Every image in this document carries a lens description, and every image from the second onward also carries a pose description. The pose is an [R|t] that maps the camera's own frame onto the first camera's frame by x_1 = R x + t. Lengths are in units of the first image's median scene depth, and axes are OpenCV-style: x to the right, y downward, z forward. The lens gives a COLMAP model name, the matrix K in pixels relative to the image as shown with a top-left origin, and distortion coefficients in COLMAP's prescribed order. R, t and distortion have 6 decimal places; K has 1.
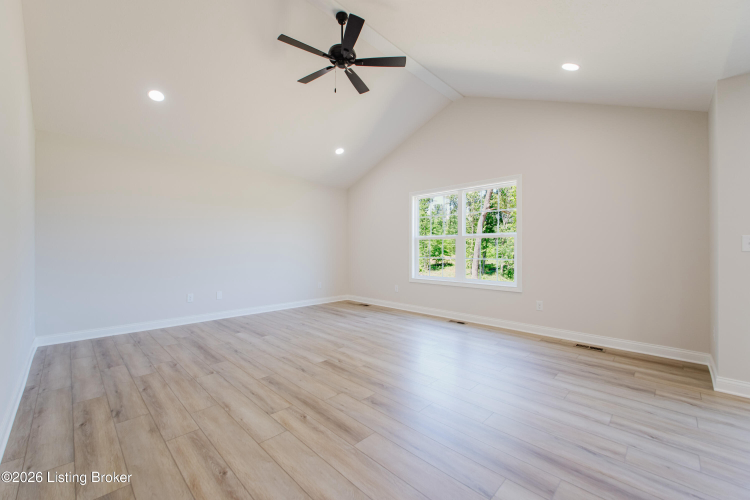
lens RADIAL K [[301.6, 0, 370.6], [0, 301.6, 257.4], [0, 0, 1]] dist [0.006334, -0.001325]
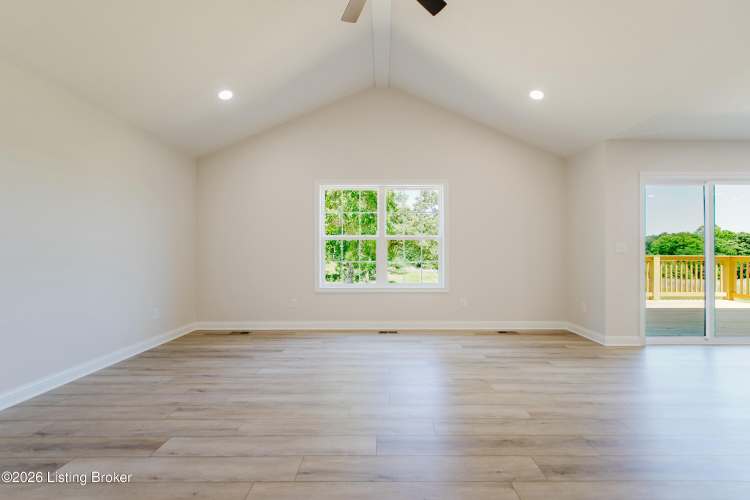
lens RADIAL K [[301.6, 0, 380.3], [0, 301.6, 256.1], [0, 0, 1]] dist [0.006334, -0.001325]
pose [[0.705722, -0.010379, 0.708413, -0.606202], [0.018388, 0.999824, -0.003670, -0.016465], [-0.708250, 0.015616, 0.705789, 0.625294]]
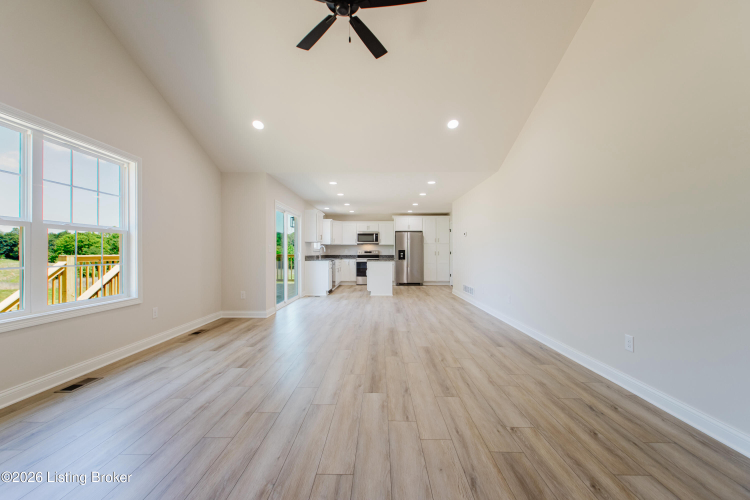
lens RADIAL K [[301.6, 0, 374.3], [0, 301.6, 250.6], [0, 0, 1]] dist [0.006334, -0.001325]
pose [[-0.691956, 0.001014, 0.721939, -0.787403], [0.014927, 0.999805, 0.012903, -0.041291], [-0.721786, 0.019705, -0.691836, 1.660102]]
